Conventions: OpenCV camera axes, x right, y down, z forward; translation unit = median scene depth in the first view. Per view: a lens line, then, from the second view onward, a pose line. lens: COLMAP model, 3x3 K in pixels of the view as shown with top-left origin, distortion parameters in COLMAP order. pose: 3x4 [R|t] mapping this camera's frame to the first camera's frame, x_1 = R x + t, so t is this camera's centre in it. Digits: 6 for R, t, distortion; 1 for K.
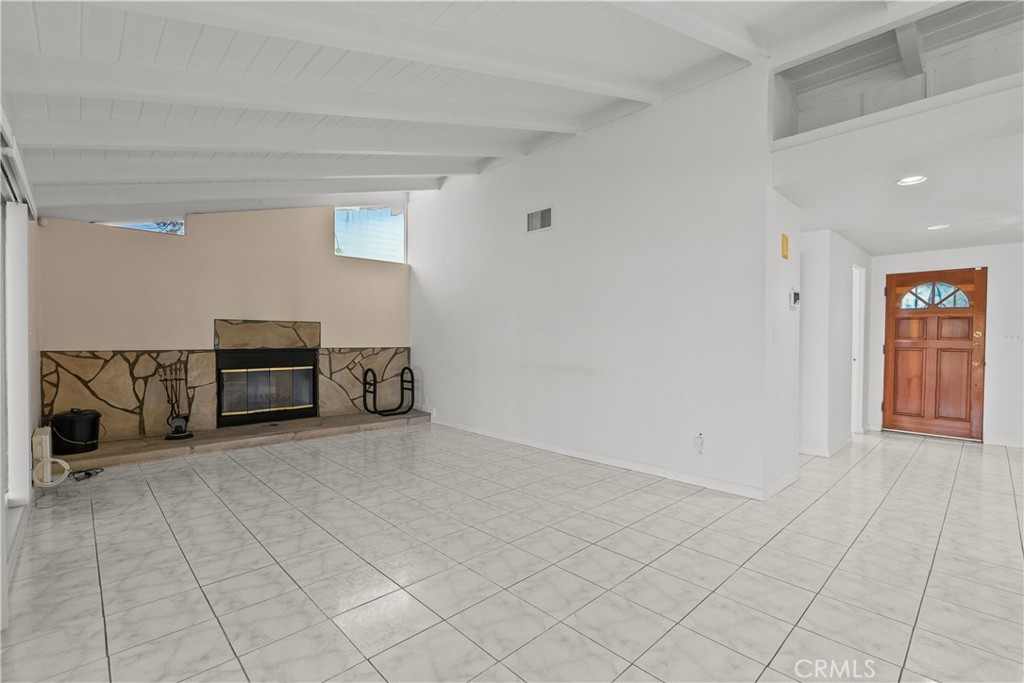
lens RADIAL K [[464.4, 0, 515.4], [0, 464.4, 341.3], [0, 0, 1]] dist [-0.008786, 0.004441]
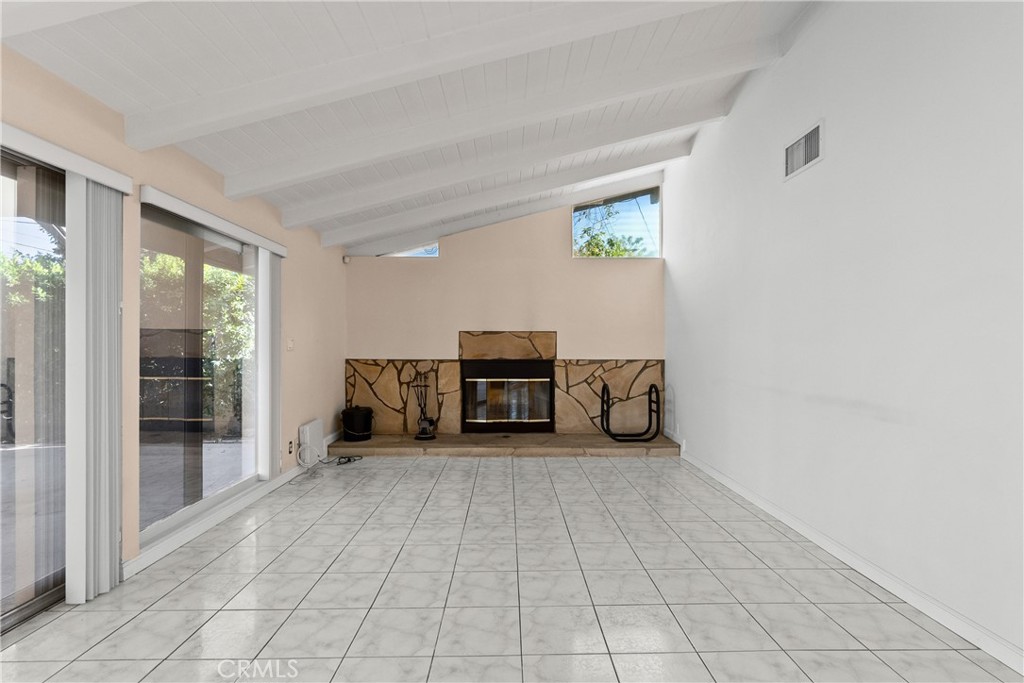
lens RADIAL K [[464.4, 0, 515.6], [0, 464.4, 348.3], [0, 0, 1]] dist [-0.008786, 0.004441]
pose [[0.734601, -0.000736, -0.678499, 0.181528], [-0.002938, 0.999987, -0.004266, -0.004011], [0.678493, 0.005127, 0.734589, 0.306053]]
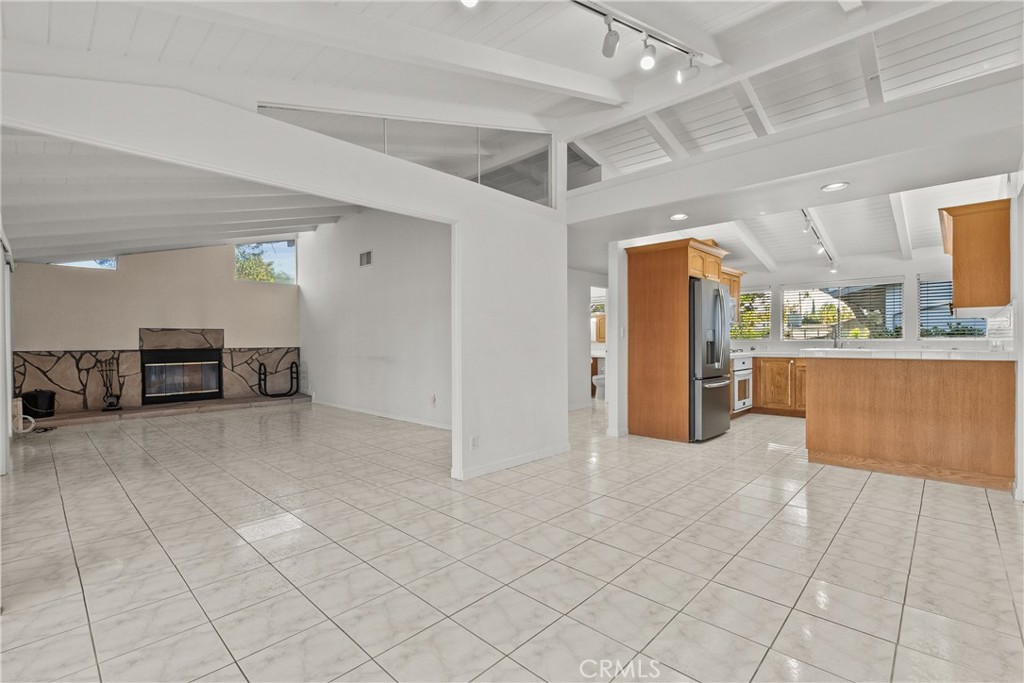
lens RADIAL K [[464.4, 0, 516.2], [0, 464.4, 341.4], [0, 0, 1]] dist [-0.008786, 0.004441]
pose [[0.998696, -0.013620, 0.049209, 0.445031], [0.013984, 0.999877, -0.007044, 0.018939], [-0.049107, 0.007723, 0.998764, -0.485369]]
